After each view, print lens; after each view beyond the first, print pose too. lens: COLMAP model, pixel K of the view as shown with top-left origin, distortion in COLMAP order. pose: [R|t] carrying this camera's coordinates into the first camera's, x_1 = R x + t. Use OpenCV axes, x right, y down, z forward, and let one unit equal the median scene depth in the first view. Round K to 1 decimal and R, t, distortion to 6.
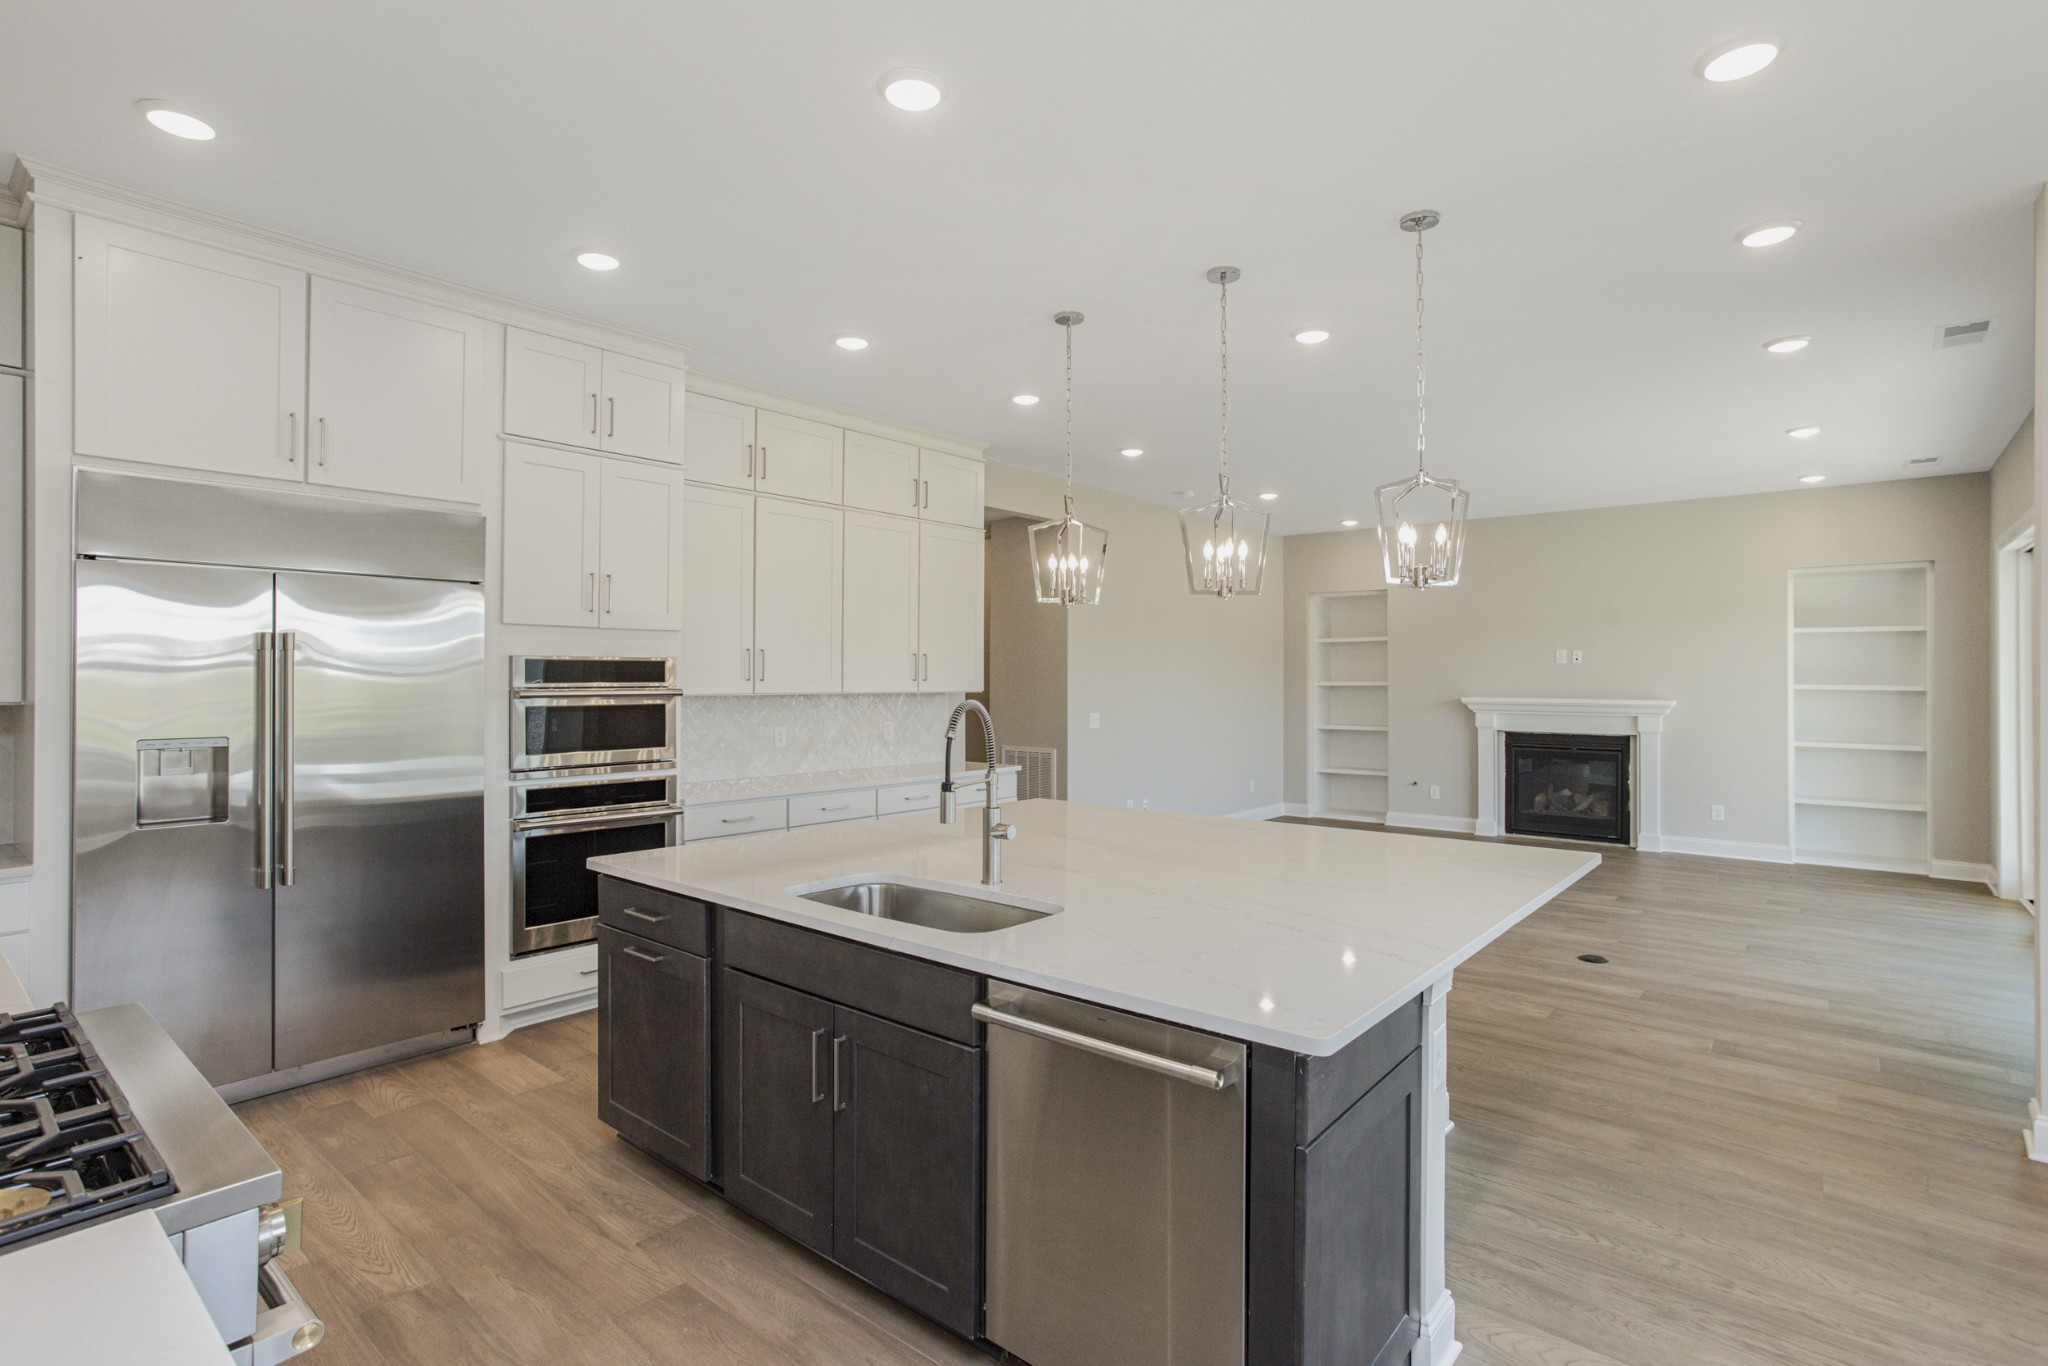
lens RADIAL K [[1005.8, 0, 998.9], [0, 1005.8, 681.1], [0, 0, 1]] dist [-0.043811, 0.017320]
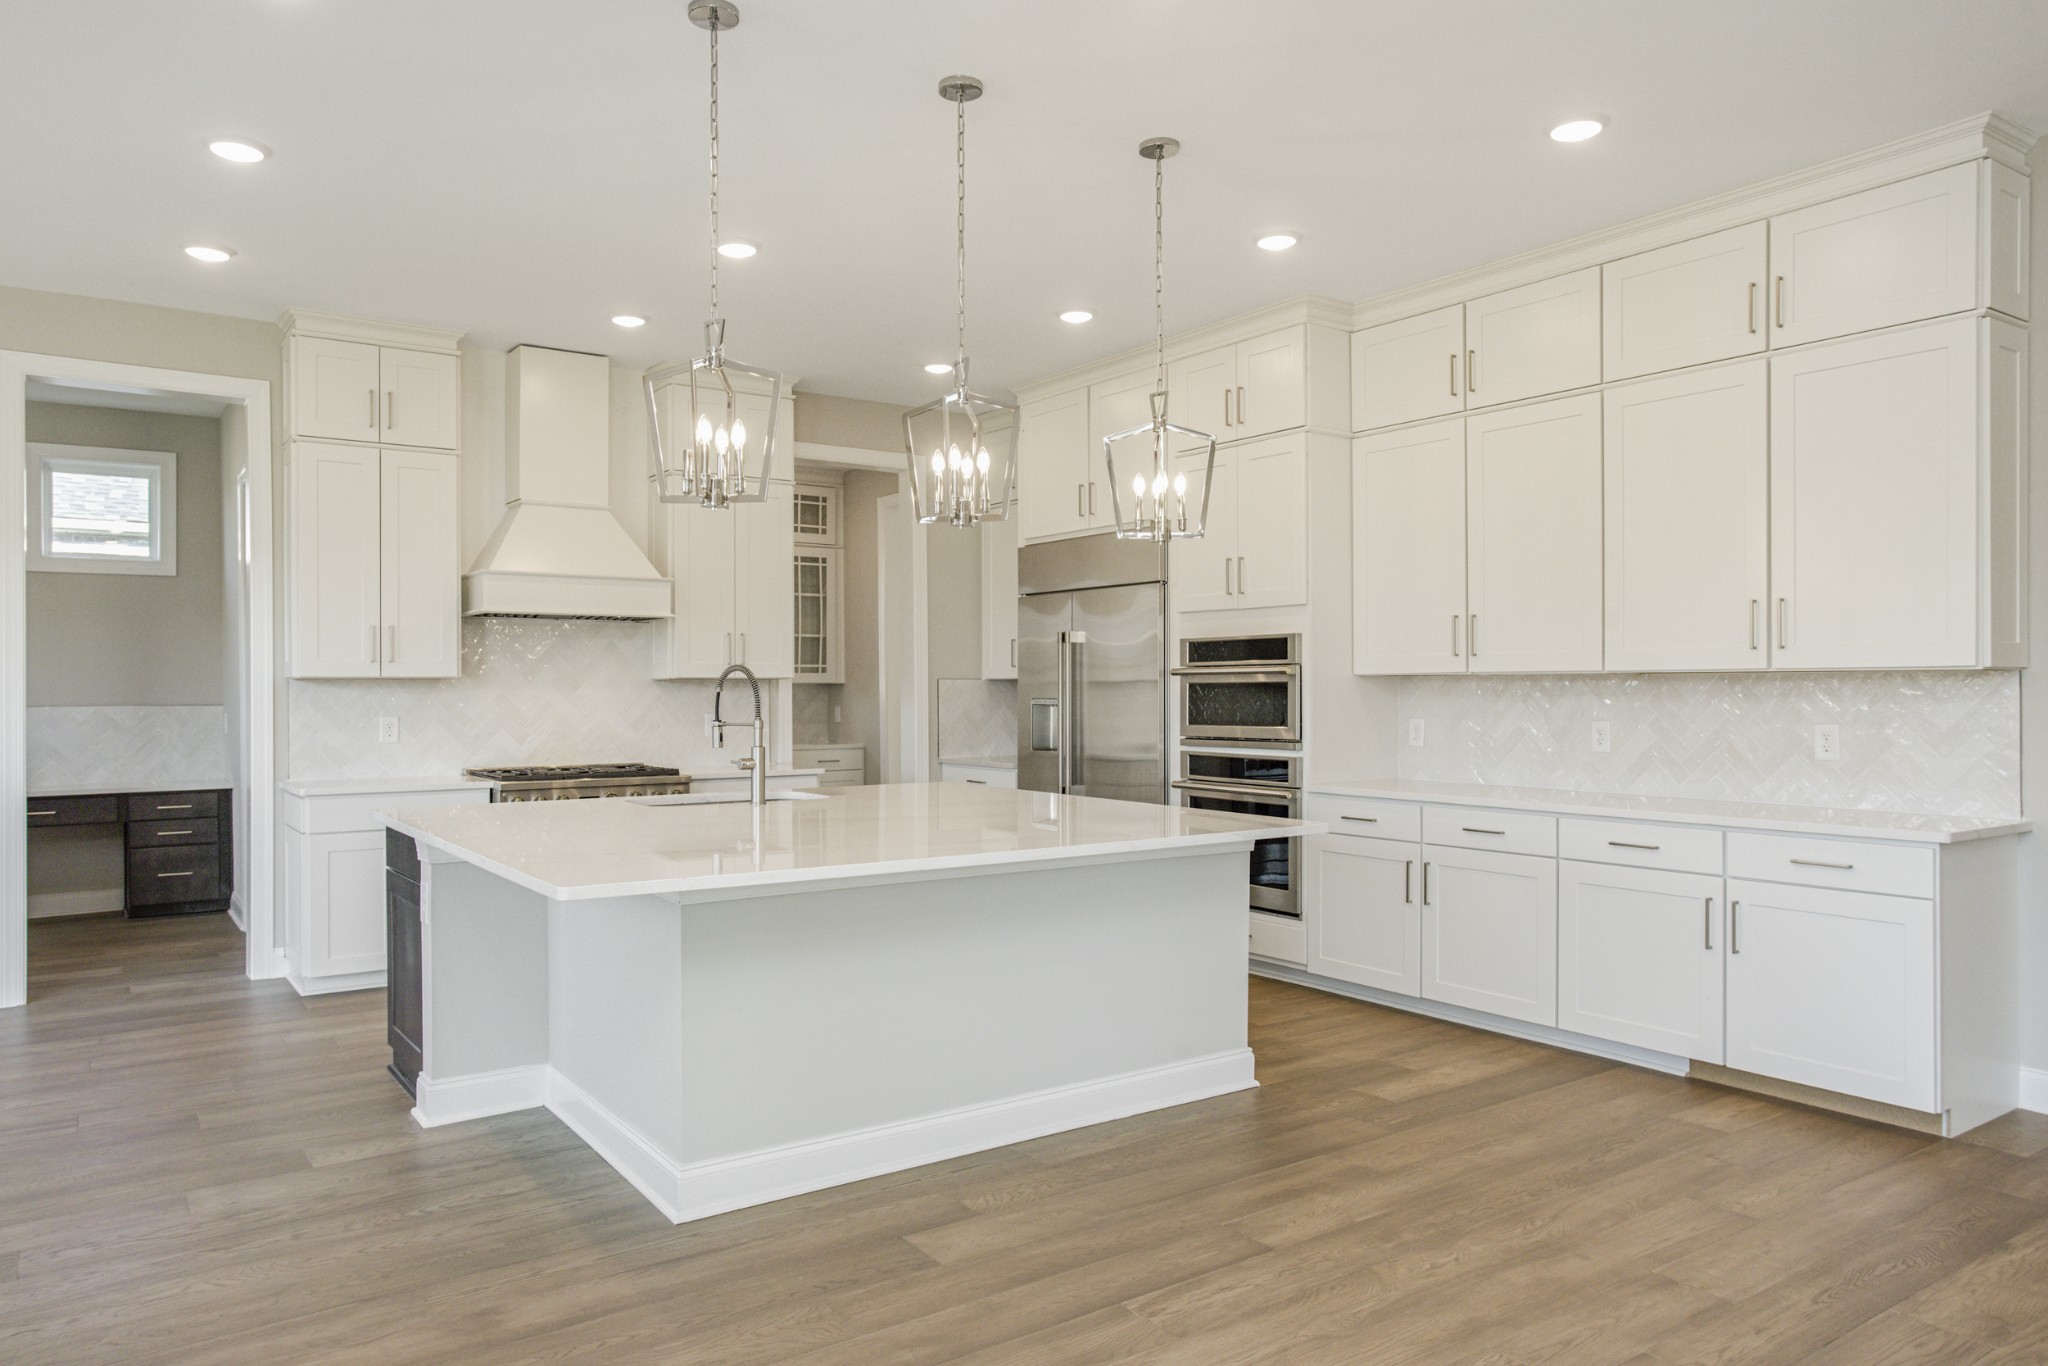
lens RADIAL K [[1376.0, 0, 1024.0], [0, 1376.0, 683.0], [0, 0, 1]] dist [0.002153, 0.003440]
pose [[-0.251233, -0.005428, -0.967911, 1.104394], [-0.000198, 0.999985, -0.005556, 0.034038], [0.967927, -0.001205, -0.251231, 1.191491]]
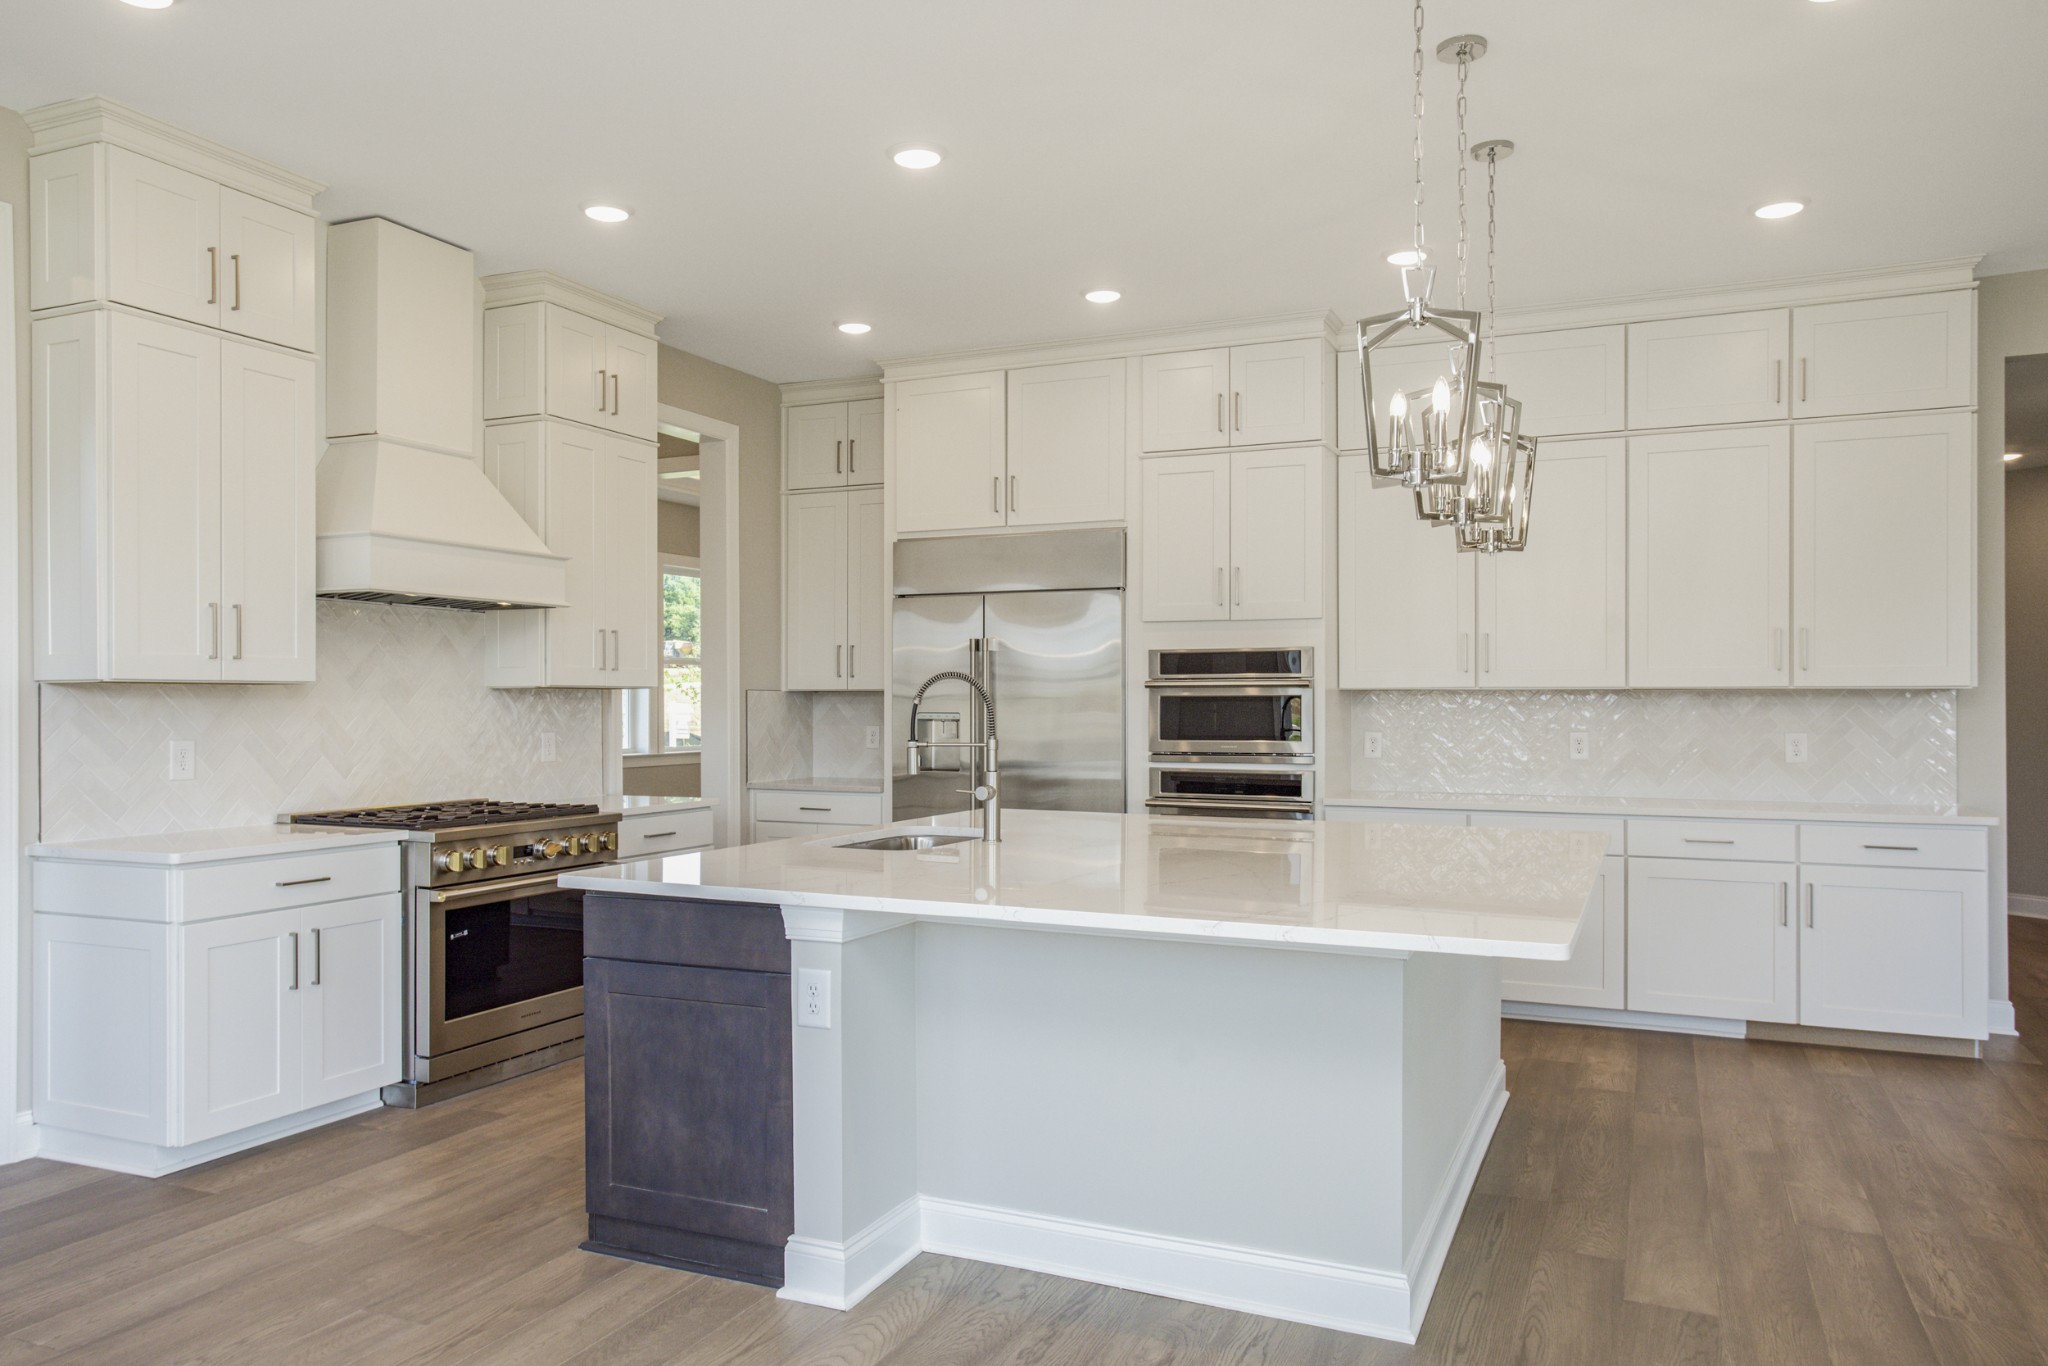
lens RADIAL K [[1441.3, 0, 1014.3], [0, 1441.3, 696.0], [0, 0, 1]] dist [-0.030051, 0.050058]
pose [[0.280582, -0.005606, -0.959814, 0.990245], [-0.002196, 0.999977, -0.006482, 0.035677], [0.959828, 0.003927, 0.280563, 0.391522]]
